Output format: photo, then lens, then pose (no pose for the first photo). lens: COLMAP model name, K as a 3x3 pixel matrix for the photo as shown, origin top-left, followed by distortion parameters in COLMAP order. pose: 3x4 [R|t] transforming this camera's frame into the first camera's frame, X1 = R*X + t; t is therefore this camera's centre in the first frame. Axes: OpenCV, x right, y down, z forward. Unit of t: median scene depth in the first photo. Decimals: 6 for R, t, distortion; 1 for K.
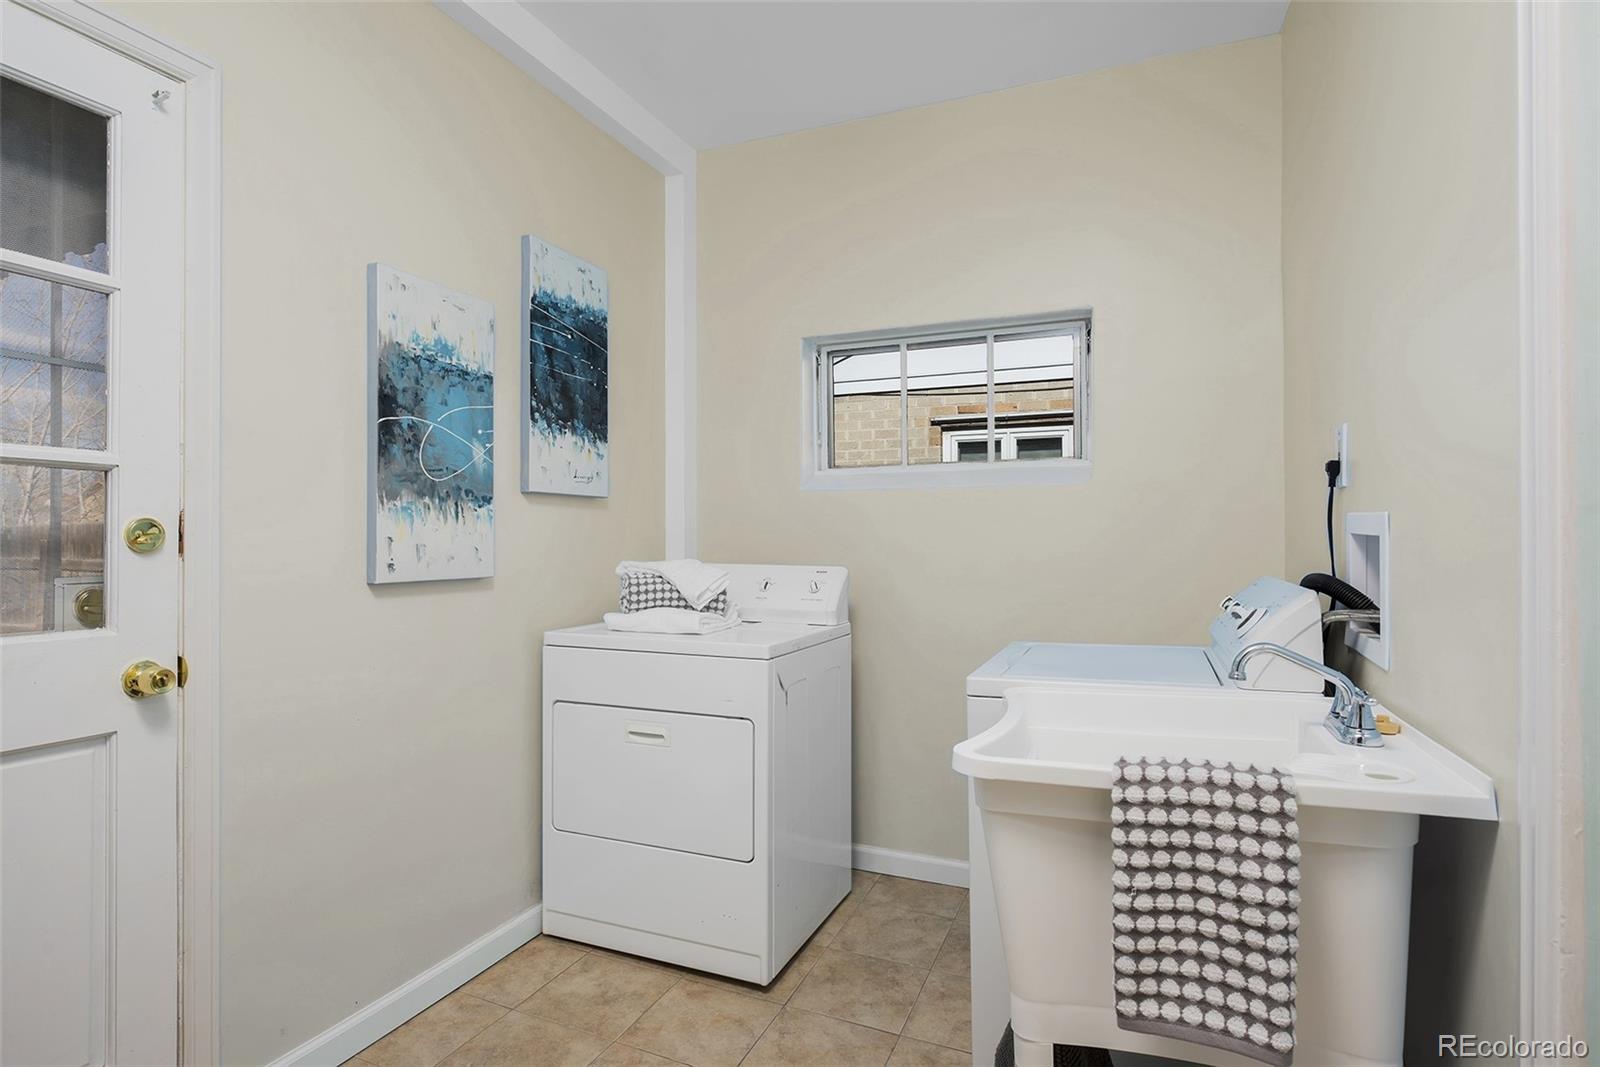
lens RADIAL K [[851.8, 0, 800.0], [0, 851.8, 533.5], [0, 0, 1]] dist [-0.001867, -0.000781]
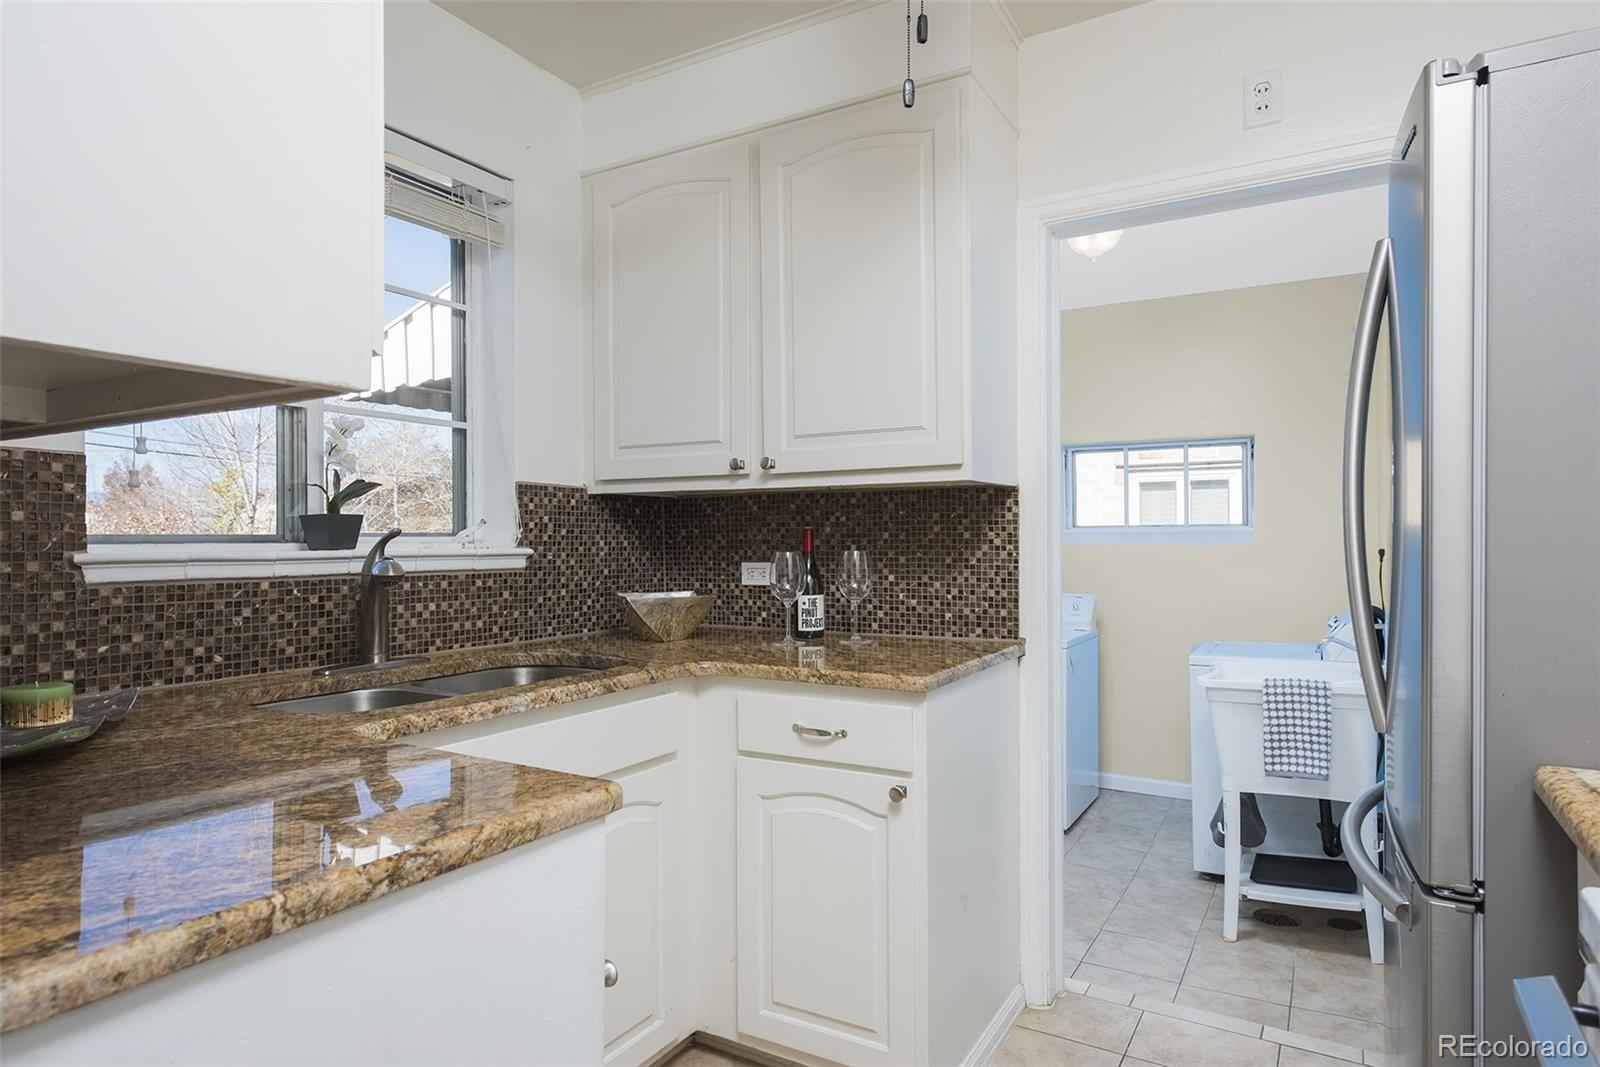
lens RADIAL K [[938.7, 0, 800.0], [0, 938.7, 533.5], [0, 0, 1]] dist [0.000105, 0.000588]
pose [[0.992282, -0.004586, -0.123917, -0.746064], [0.004645, 0.999989, 0.000191, -0.210078], [0.123915, -0.000765, 0.992293, -2.216984]]
